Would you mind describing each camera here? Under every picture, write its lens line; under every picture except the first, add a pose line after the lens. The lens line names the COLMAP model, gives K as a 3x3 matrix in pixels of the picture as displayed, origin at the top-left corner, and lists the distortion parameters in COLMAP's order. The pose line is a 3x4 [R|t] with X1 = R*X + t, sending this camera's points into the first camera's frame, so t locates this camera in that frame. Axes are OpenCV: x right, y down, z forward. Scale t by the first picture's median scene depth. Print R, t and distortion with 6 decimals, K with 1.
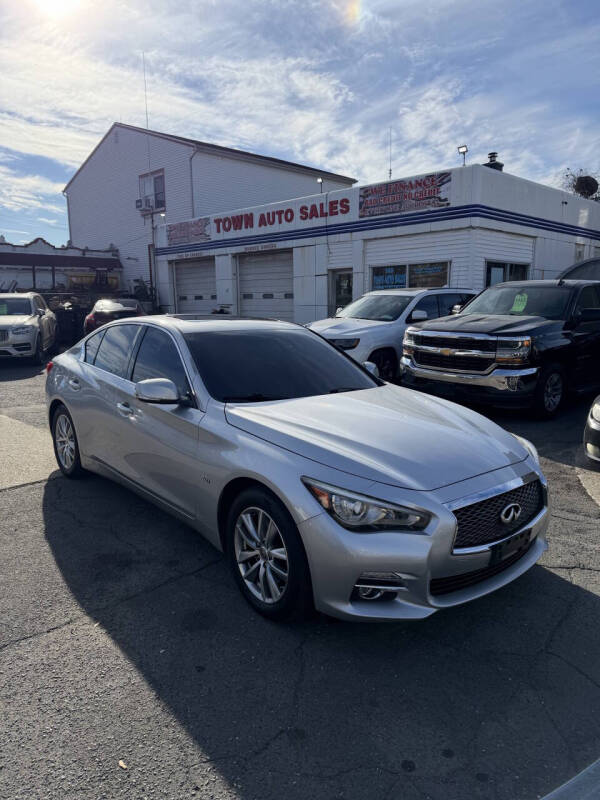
lens RADIAL K [[563.6, 0, 299.0], [0, 563.6, 404.3], [0, 0, 1]] dist [0.040661, -0.046795]
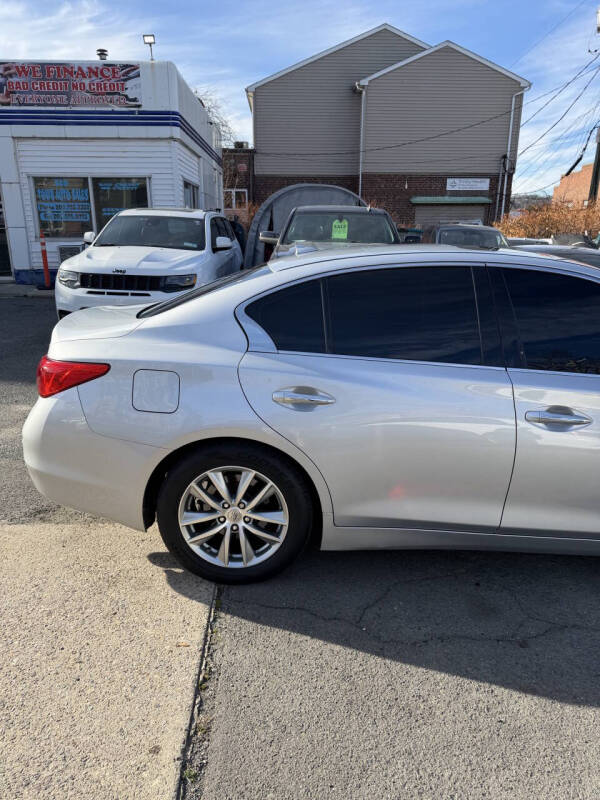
lens RADIAL K [[563.6, 0, 296.4], [0, 563.6, 402.7], [0, 0, 1]] dist [0.040661, -0.046795]
pose [[0.683038, -0.207244, 0.700364, -0.226992], [0.119258, 0.977676, 0.172996, -0.035446], [-0.720581, -0.034639, 0.692505, 0.204595]]
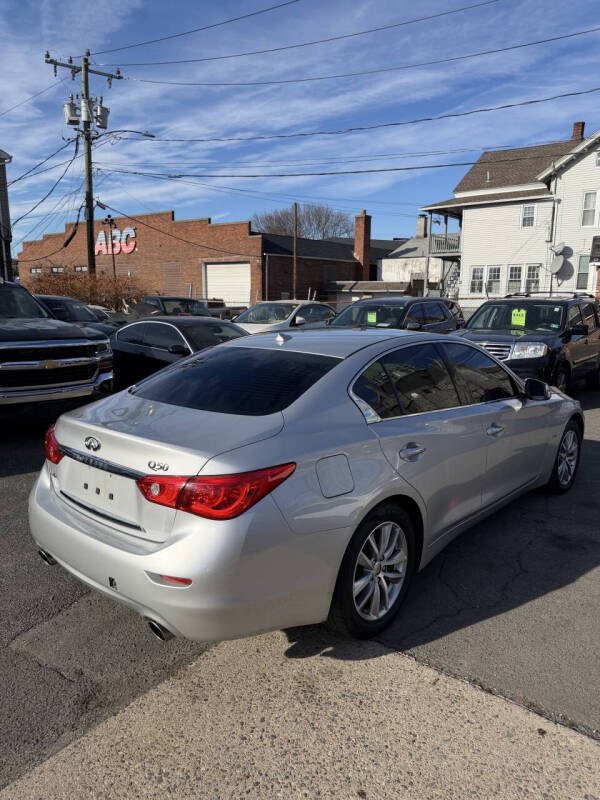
lens RADIAL K [[563.6, 0, 299.1], [0, 563.6, 401.0], [0, 0, 1]] dist [0.040661, -0.046795]
pose [[-0.139391, -0.180782, 0.973595, -0.298316], [0.167759, 0.964671, 0.203143, -0.072473], [-0.975924, 0.191646, -0.104139, 0.360412]]
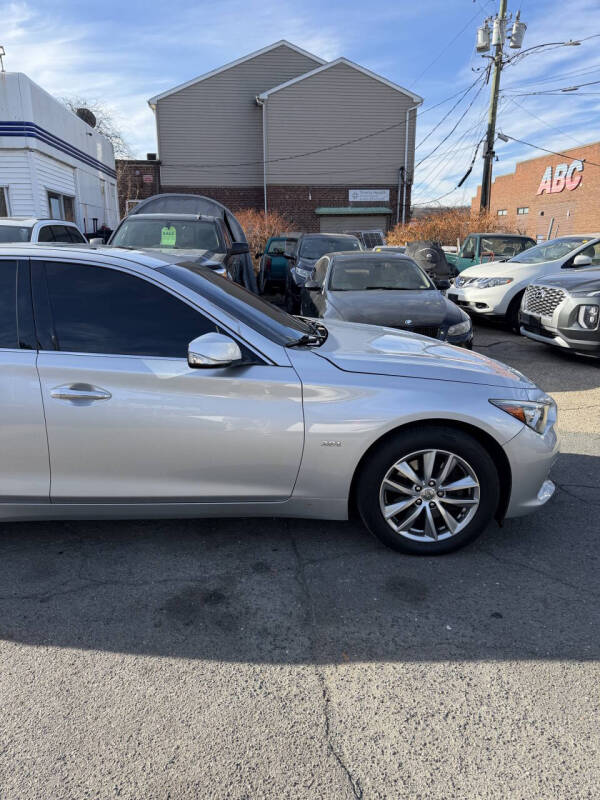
lens RADIAL K [[563.6, 0, 298.0], [0, 563.6, 403.6], [0, 0, 1]] dist [0.040661, -0.046795]
pose [[0.613379, -0.217498, 0.759250, -0.164985], [0.139265, 0.976055, 0.167097, -0.014030], [-0.777413, 0.003243, 0.628982, 0.106036]]
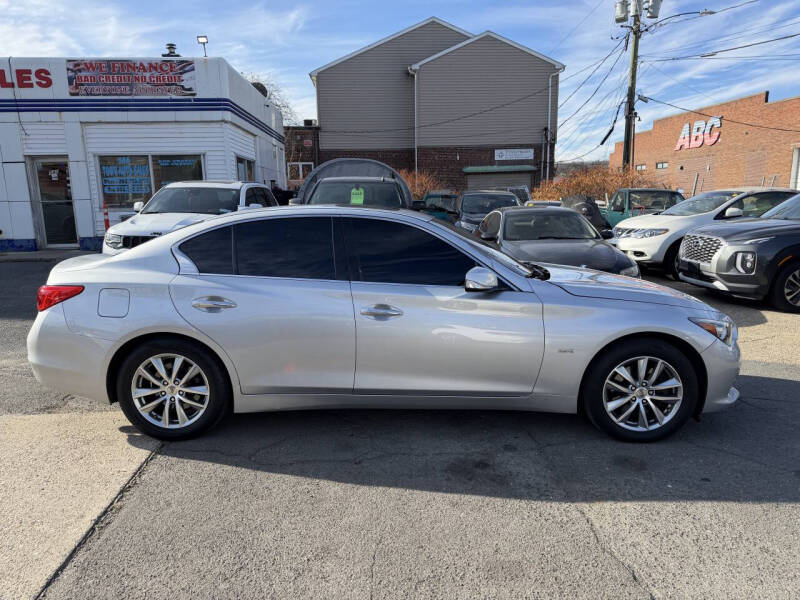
lens RADIAL K [[563.6, 0, 400.8], [0, 563.6, 303.8], [0, 0, 1]] dist [0.040661, -0.046795]
pose [[0.656944, -0.146268, 0.739615, -0.237480], [0.143111, 0.987358, 0.068148, -0.015295], [-0.740232, 0.061078, 0.669572, 0.102654]]
